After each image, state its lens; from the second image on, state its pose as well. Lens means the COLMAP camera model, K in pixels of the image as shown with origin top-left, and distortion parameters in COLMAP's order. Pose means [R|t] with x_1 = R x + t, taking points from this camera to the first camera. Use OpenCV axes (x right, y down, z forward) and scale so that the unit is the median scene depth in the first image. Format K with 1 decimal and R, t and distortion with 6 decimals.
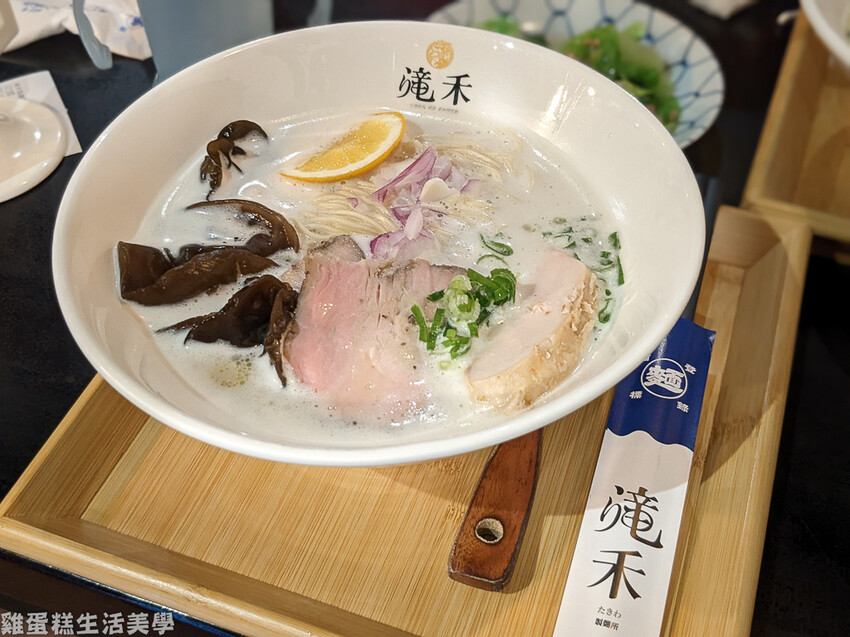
lens RADIAL K [[1014.5, 0, 425.0], [0, 1014.5, 318.5], [0, 0, 1]] dist [0.105546, -0.437472]
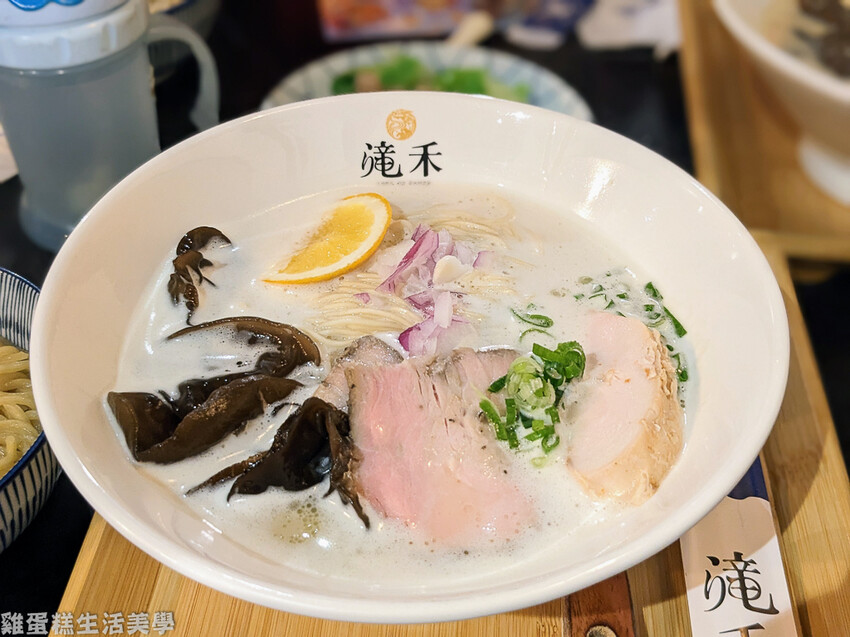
lens RADIAL K [[1014.5, 0, 425.0], [0, 1014.5, 318.5], [0, 0, 1]] dist [0.105546, -0.437472]
pose [[0.960839, -0.170450, 0.218485, -0.218237], [0.187585, 0.980409, -0.060087, -0.036105], [-0.203962, 0.098719, 0.973989, 0.150589]]
